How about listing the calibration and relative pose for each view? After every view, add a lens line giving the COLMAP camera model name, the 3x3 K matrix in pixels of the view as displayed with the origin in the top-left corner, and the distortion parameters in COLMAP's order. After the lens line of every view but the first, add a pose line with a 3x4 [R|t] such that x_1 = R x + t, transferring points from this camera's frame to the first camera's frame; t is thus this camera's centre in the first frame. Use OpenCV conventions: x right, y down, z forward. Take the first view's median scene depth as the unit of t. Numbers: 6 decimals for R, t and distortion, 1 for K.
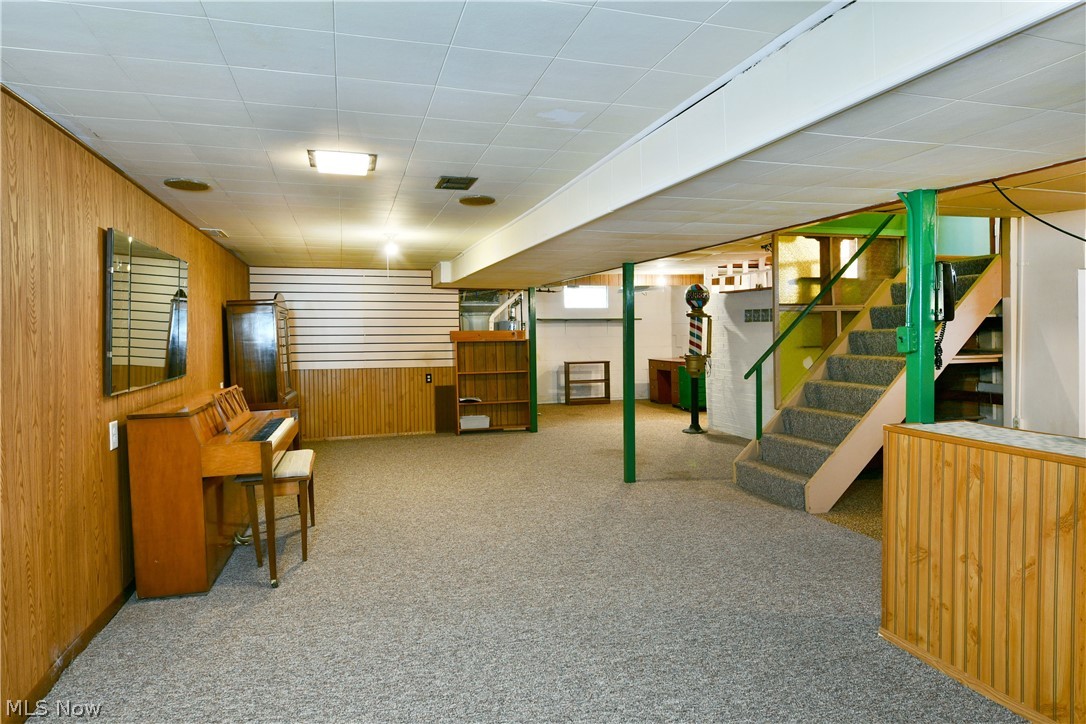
lens RADIAL K [[659.1, 0, 551.4], [0, 659.1, 373.7], [0, 0, 1]] dist [-0.011303, -0.005734]
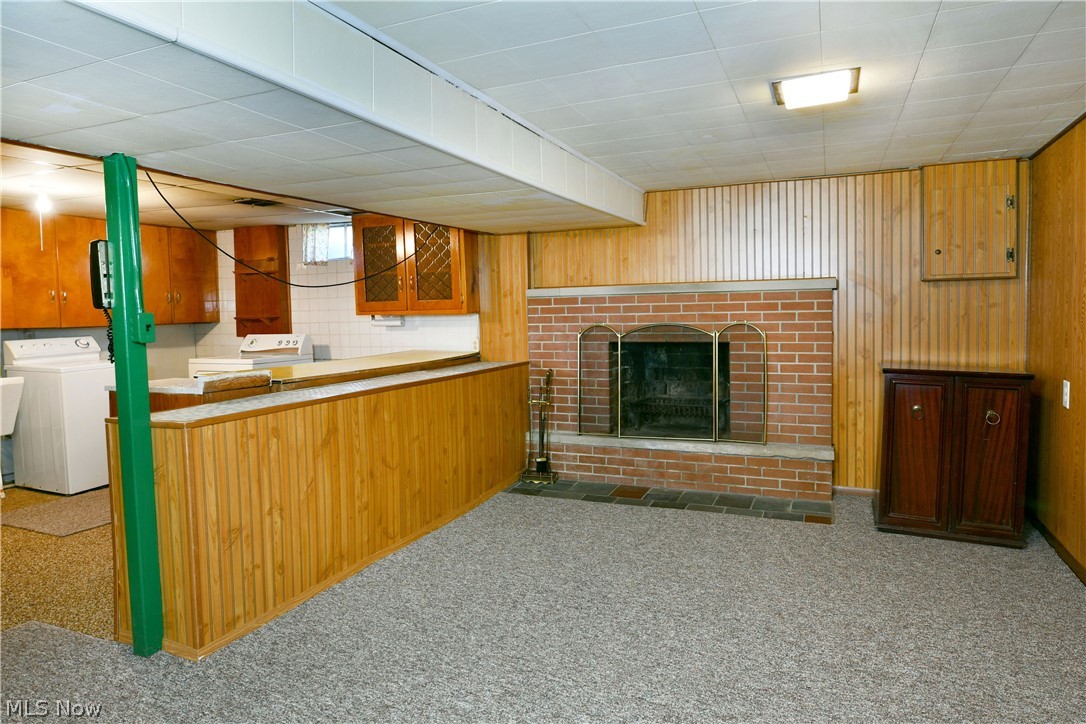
lens RADIAL K [[659.1, 0, 533.6], [0, 659.1, 357.8], [0, 0, 1]] dist [-0.011303, -0.005734]
pose [[-0.751289, -0.020625, 0.659651, -0.452963], [0.072300, 0.990924, 0.113326, -0.079875], [-0.656002, 0.132834, -0.742979, 1.426233]]
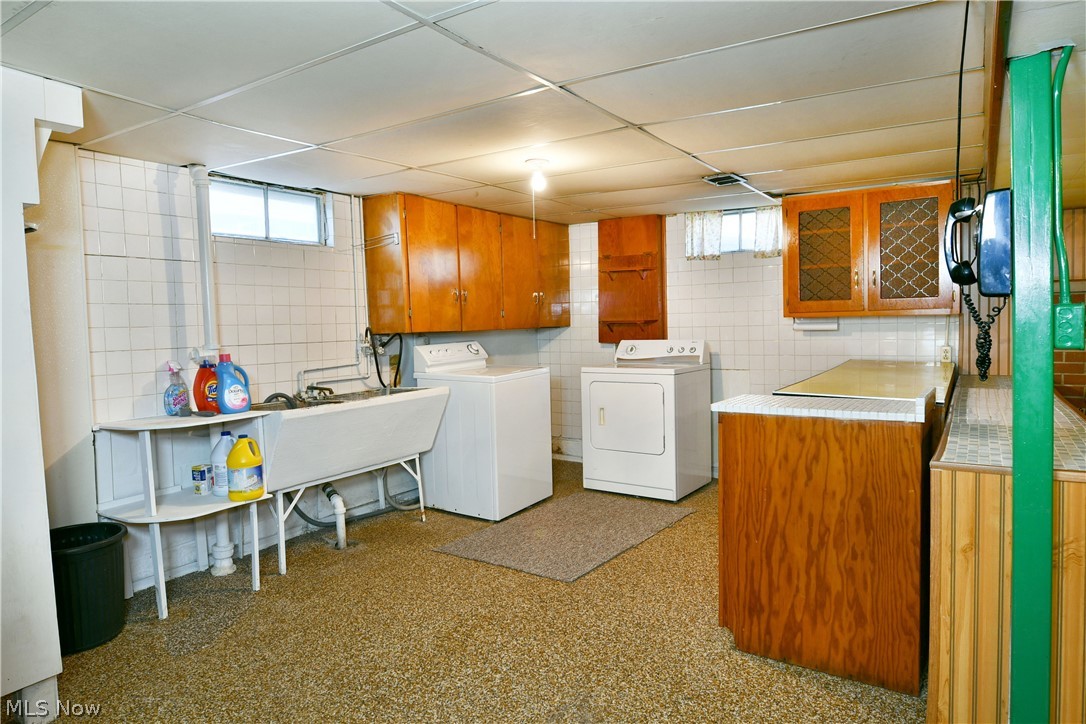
lens RADIAL K [[659.1, 0, 527.3], [0, 659.1, 369.7], [0, 0, 1]] dist [-0.011303, -0.005734]
pose [[-0.610555, -0.032185, 0.791320, 0.433380], [0.082626, 0.991133, 0.104063, -0.119197], [-0.787652, 0.128920, -0.602482, 1.848908]]
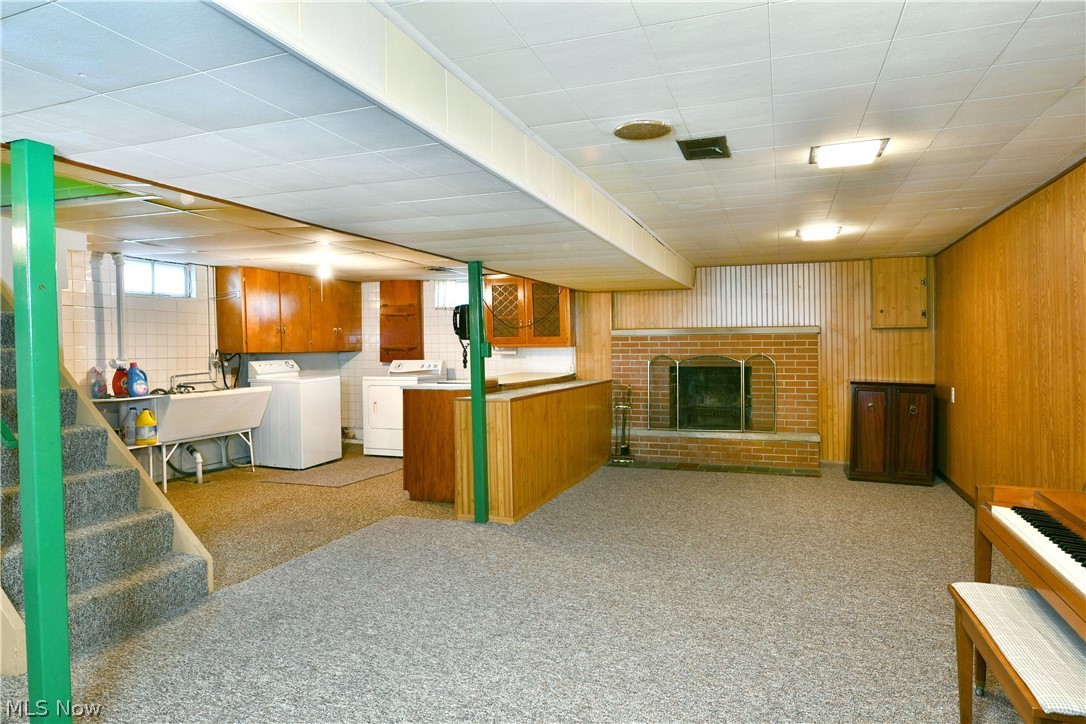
lens RADIAL K [[659.1, 0, 544.6], [0, 659.1, 364.3], [0, 0, 1]] dist [-0.011303, -0.005734]
pose [[-0.797155, 0.002160, 0.603771, -0.644369], [0.057371, 0.995740, 0.072184, -0.140028], [-0.601043, 0.092181, -0.793883, 2.464537]]
